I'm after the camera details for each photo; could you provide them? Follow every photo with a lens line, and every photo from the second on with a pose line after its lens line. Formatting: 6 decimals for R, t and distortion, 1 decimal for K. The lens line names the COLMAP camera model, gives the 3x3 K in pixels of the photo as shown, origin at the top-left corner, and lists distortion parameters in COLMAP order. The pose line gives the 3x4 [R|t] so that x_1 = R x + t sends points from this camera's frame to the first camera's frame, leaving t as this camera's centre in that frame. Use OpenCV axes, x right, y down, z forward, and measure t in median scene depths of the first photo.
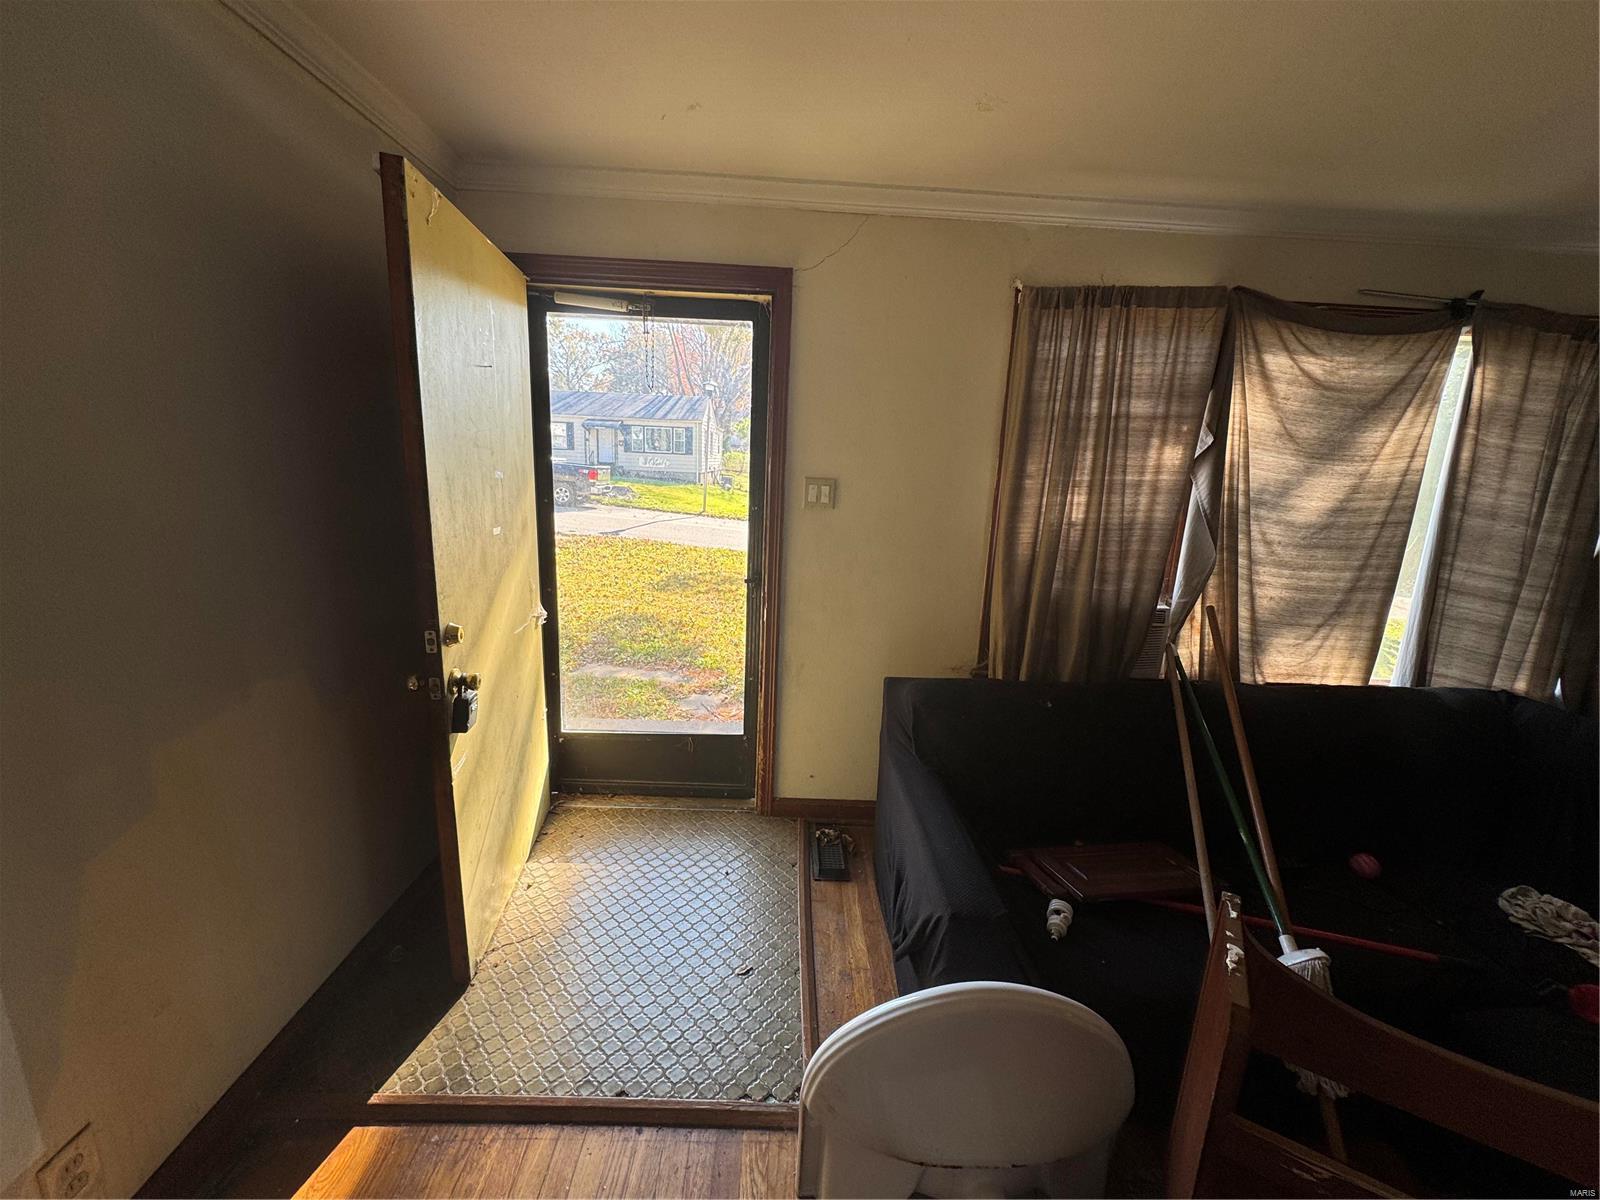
lens RADIAL K [[635.2, 0, 805.4], [0, 635.2, 607.2], [0, 0, 1]] dist [-0.001036, -0.000420]
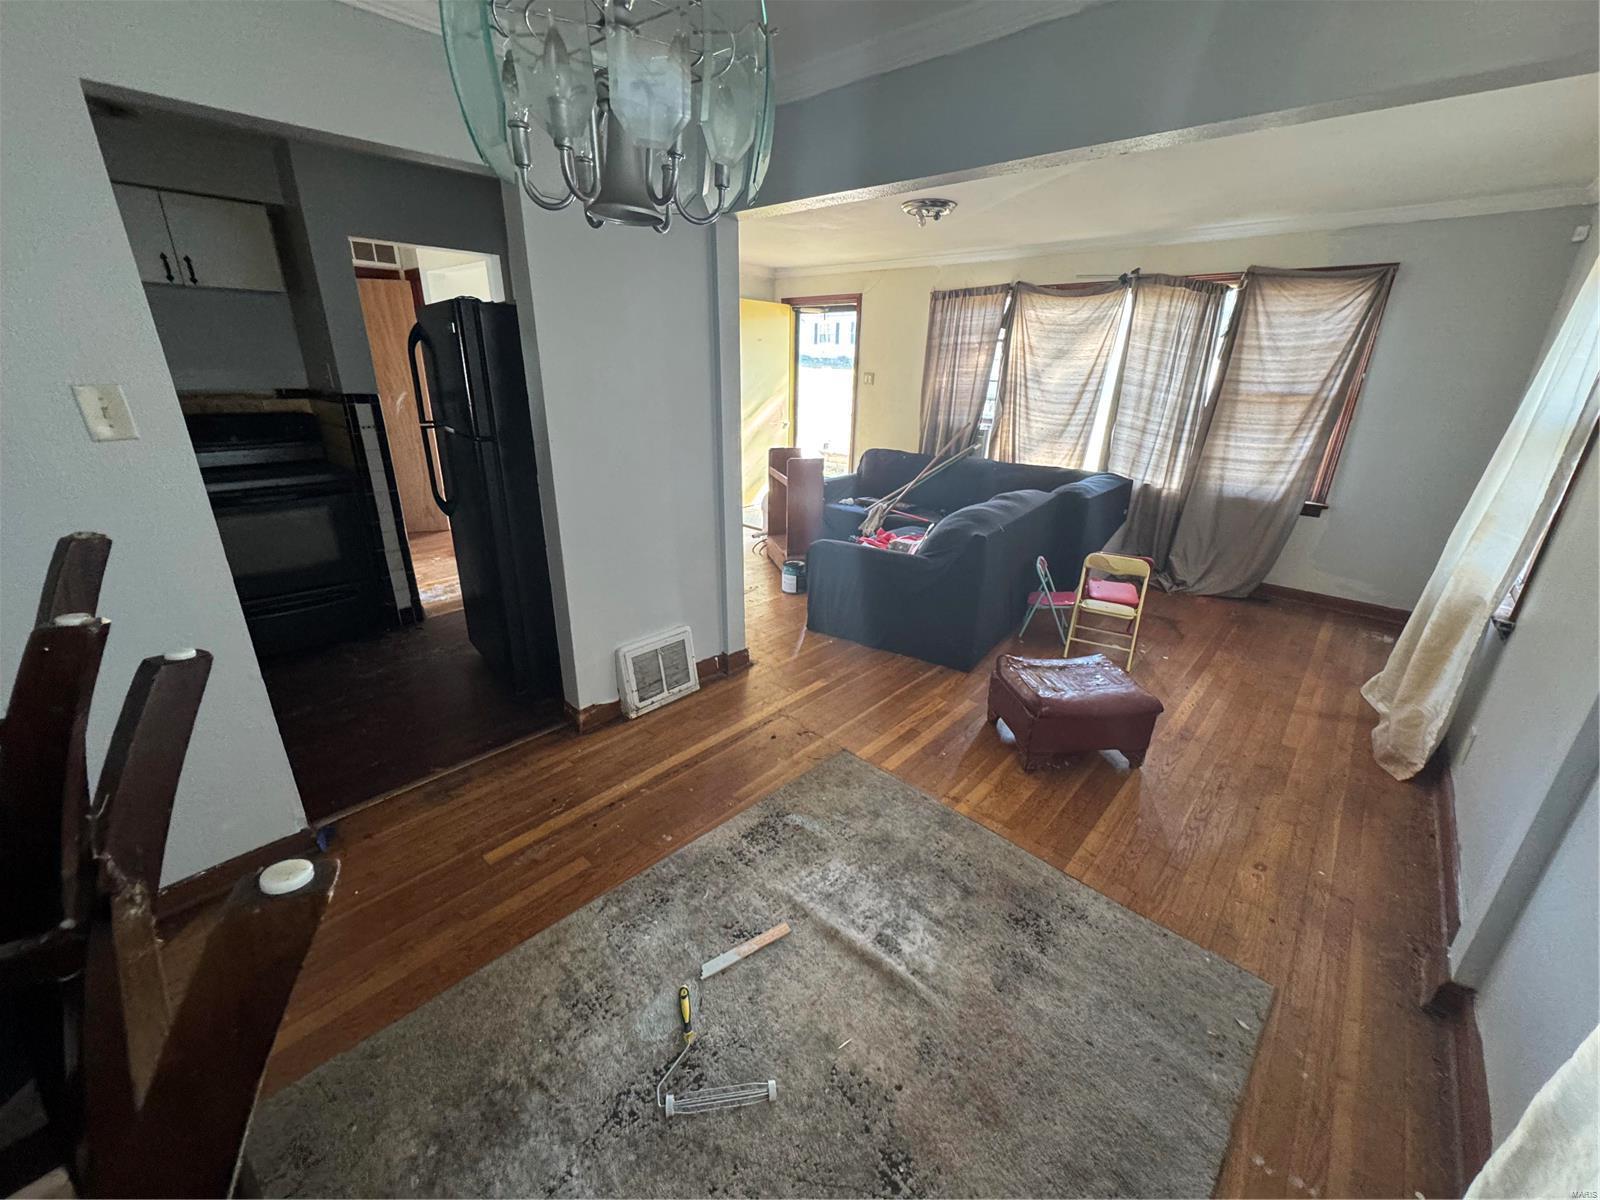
lens RADIAL K [[635.2, 0, 787.6], [0, 635.2, 608.4], [0, 0, 1]] dist [-0.001036, -0.000420]
pose [[0.730710, 0.217541, -0.647101, 1.764922], [-0.137066, 0.975319, 0.173105, 0.351917], [0.668787, -0.037794, 0.742493, -1.261791]]
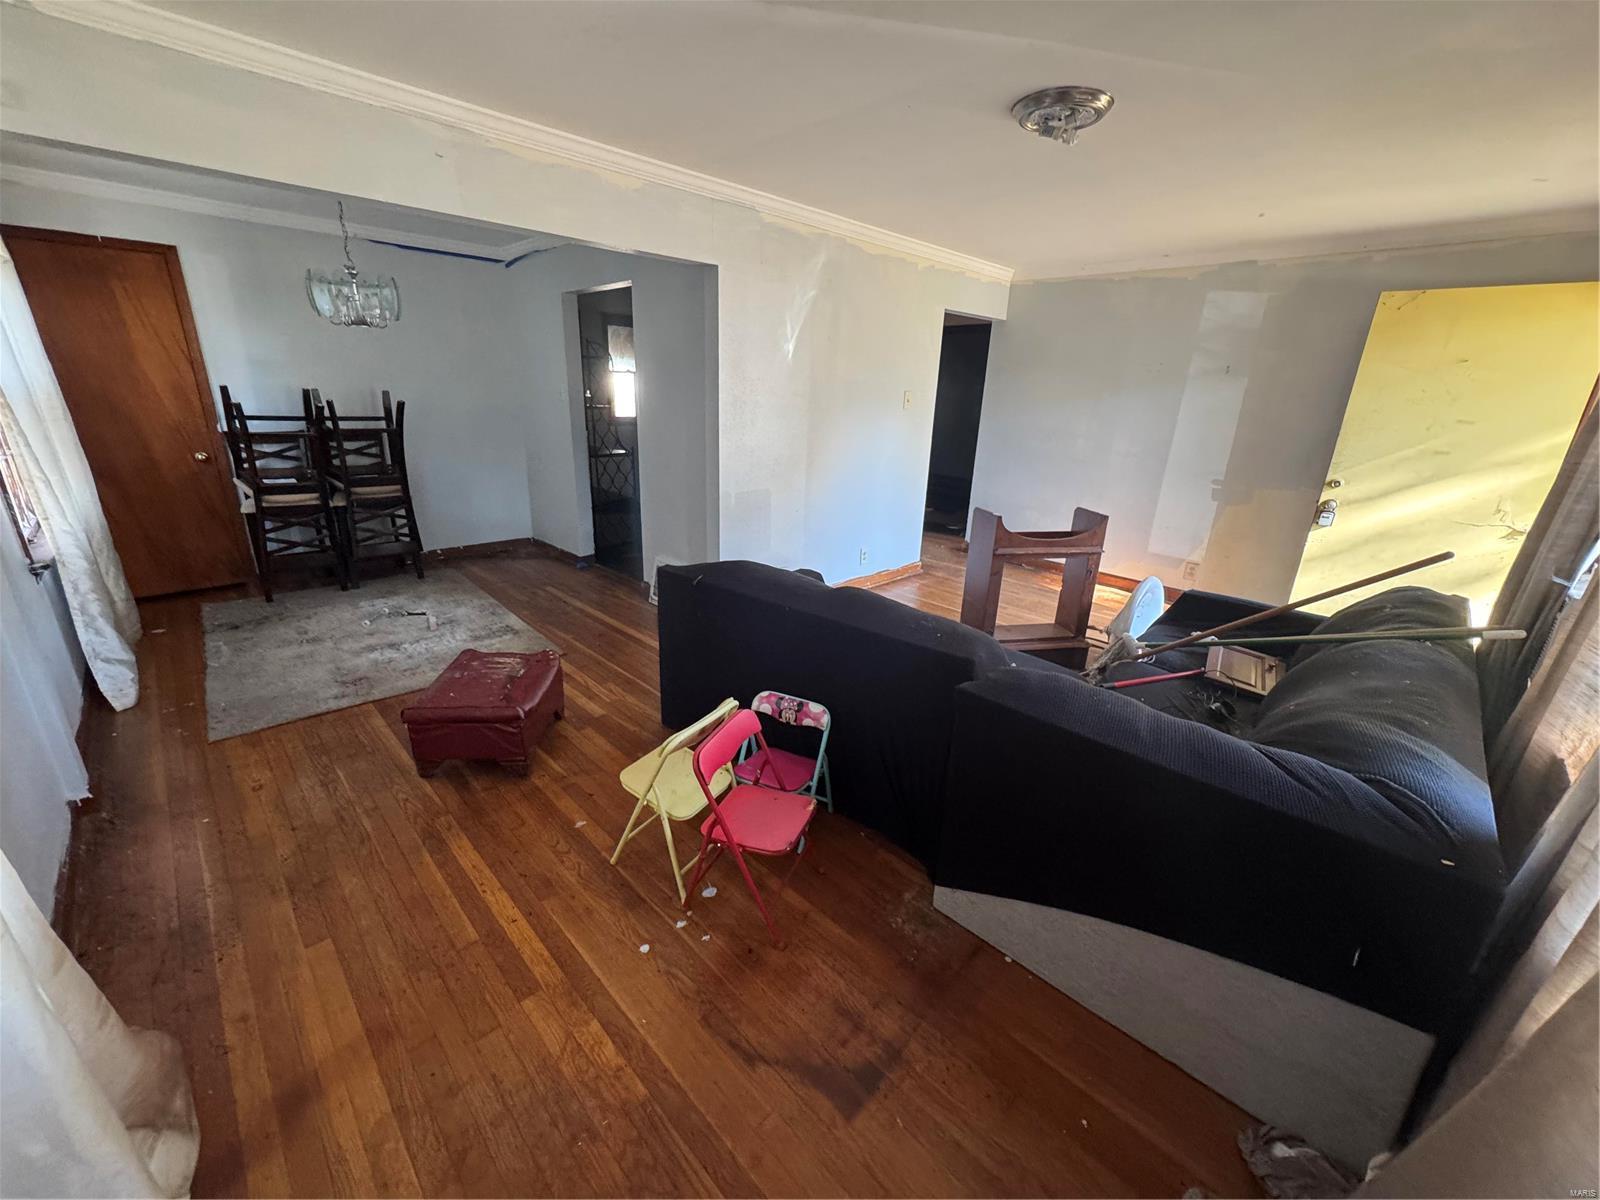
lens RADIAL K [[635.2, 0, 804.6], [0, 635.2, 604.4], [0, 0, 1]] dist [-0.001036, -0.000420]
pose [[-0.710227, 0.162173, -0.685039, 1.778181], [-0.218761, 0.874083, 0.433731, -0.113205], [0.669120, 0.457907, -0.585320, 0.880508]]
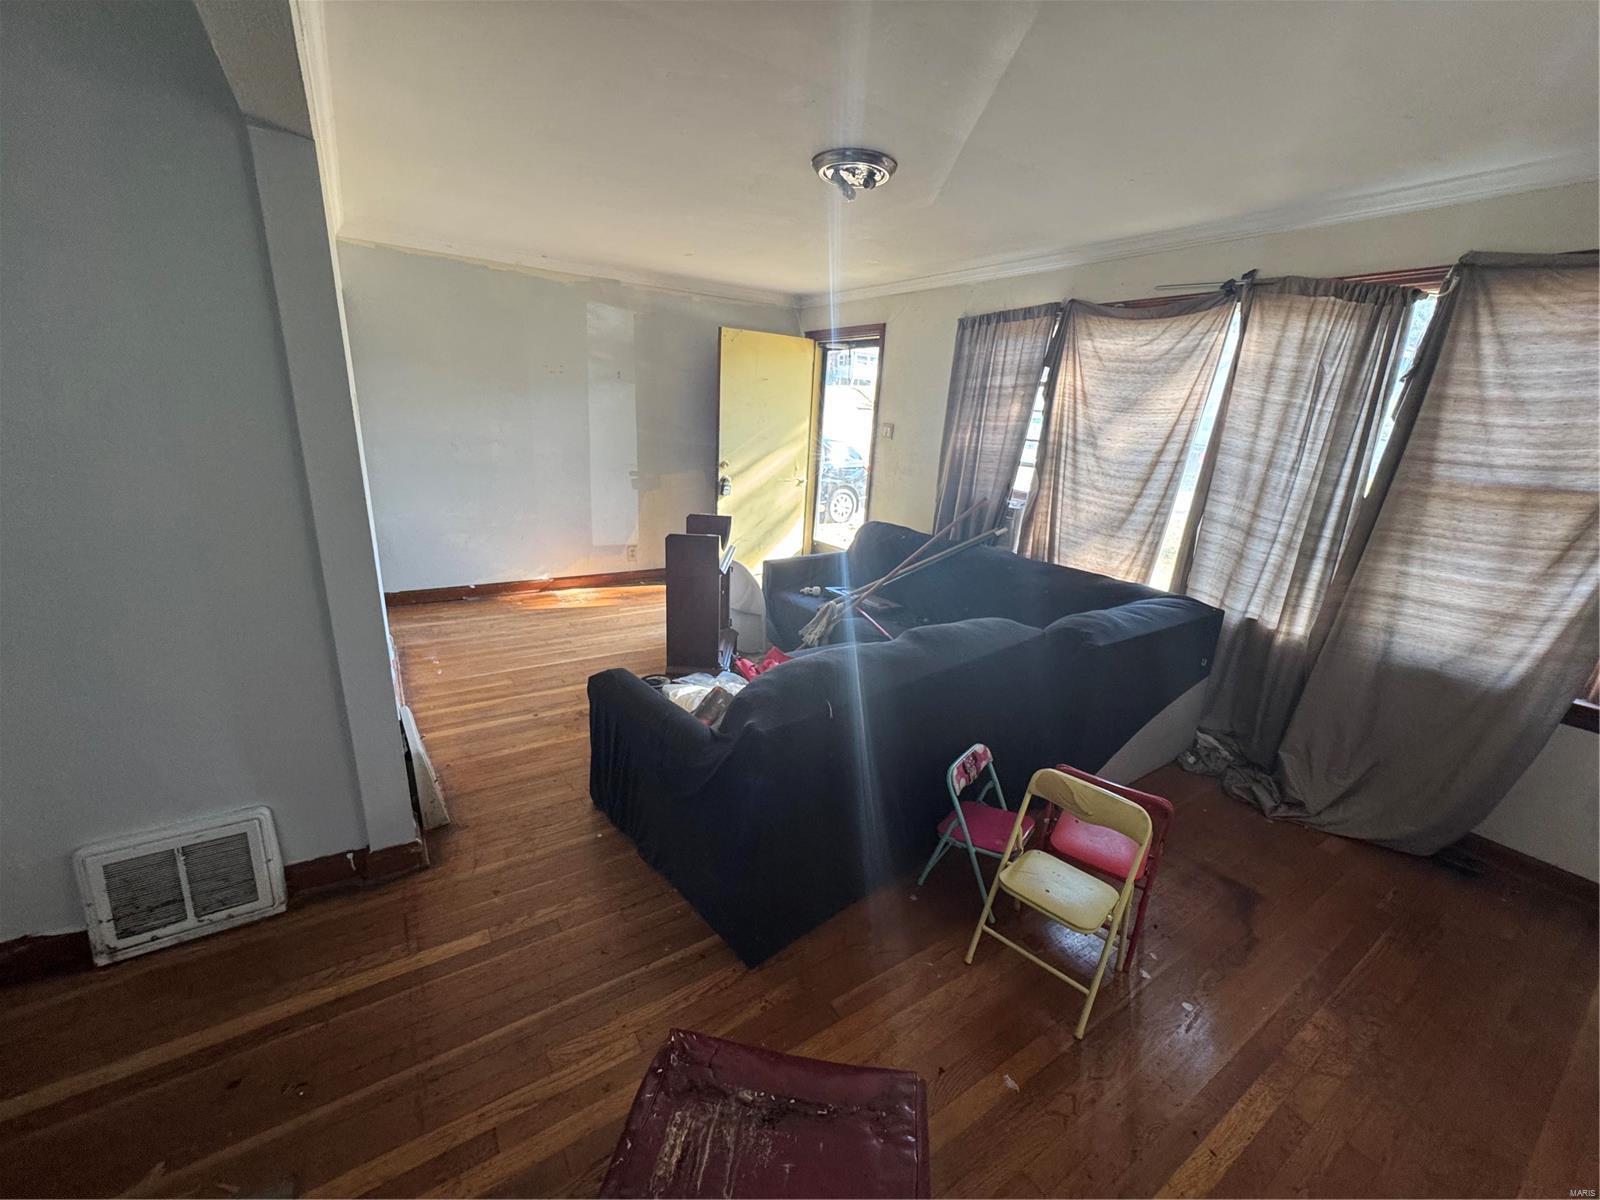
lens RADIAL K [[635.2, 0, 789.6], [0, 635.2, 607.4], [0, 0, 1]] dist [-0.001036, -0.000420]
pose [[0.535964, 0.237867, -0.810038, 1.708132], [-0.213399, 0.966500, 0.142615, 0.145981], [0.816825, 0.096425, 0.568770, -0.364860]]
